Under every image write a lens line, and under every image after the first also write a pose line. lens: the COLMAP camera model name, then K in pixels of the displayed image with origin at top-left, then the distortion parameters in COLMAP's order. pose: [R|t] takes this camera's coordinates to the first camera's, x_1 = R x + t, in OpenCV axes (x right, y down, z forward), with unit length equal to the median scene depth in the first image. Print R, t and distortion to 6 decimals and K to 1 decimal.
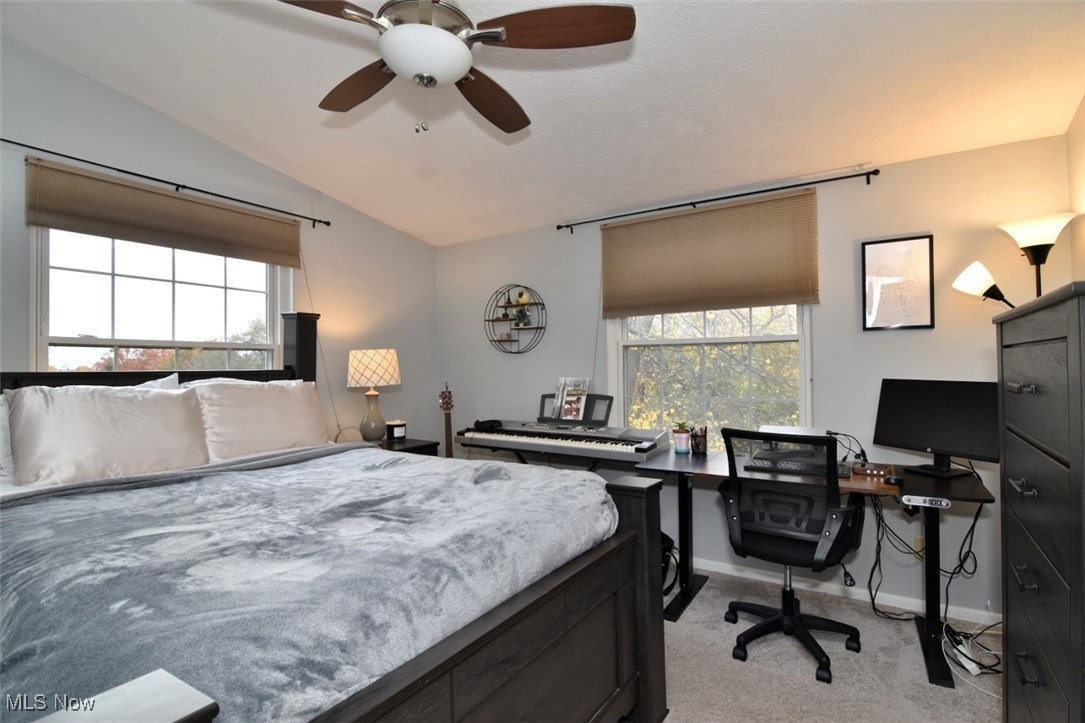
lens RADIAL K [[526.8, 0, 541.7], [0, 526.8, 363.4], [0, 0, 1]] dist [-0.001148, -0.015176]
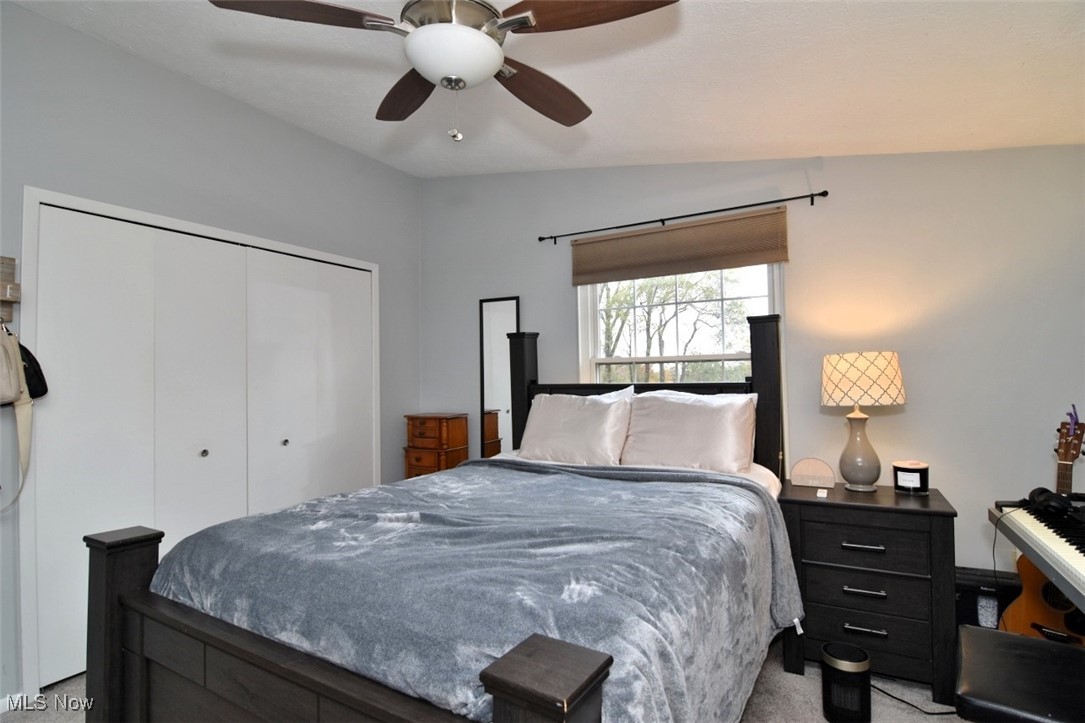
lens RADIAL K [[526.8, 0, 541.7], [0, 526.8, 363.4], [0, 0, 1]] dist [-0.001148, -0.015176]
pose [[0.048265, -0.022973, -0.998570, 0.862356], [0.023440, 0.999486, -0.021861, -0.016932], [0.998560, -0.022351, 0.048778, 1.334536]]
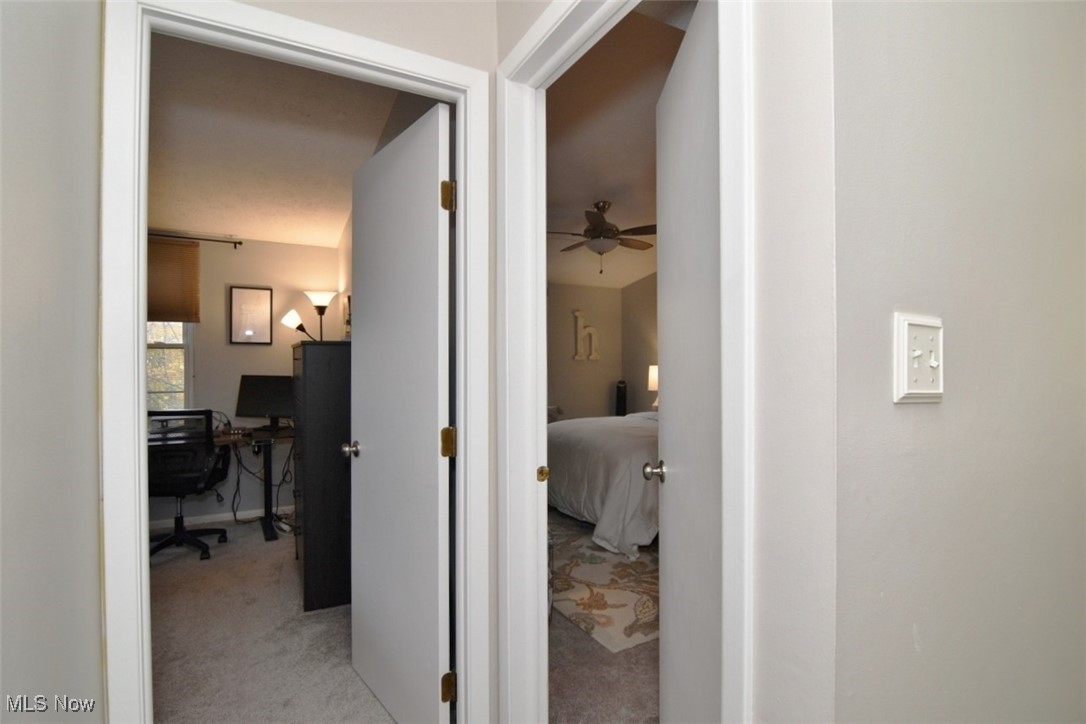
lens RADIAL K [[527.2, 0, 542.2], [0, 527.2, 363.9], [0, 0, 1]] dist [-0.001148, -0.015176]
pose [[0.467936, 0.009015, 0.883716, -0.338078], [-0.011880, 0.999922, -0.003909, -0.009153], [-0.883682, -0.008670, 0.468007, -0.556834]]
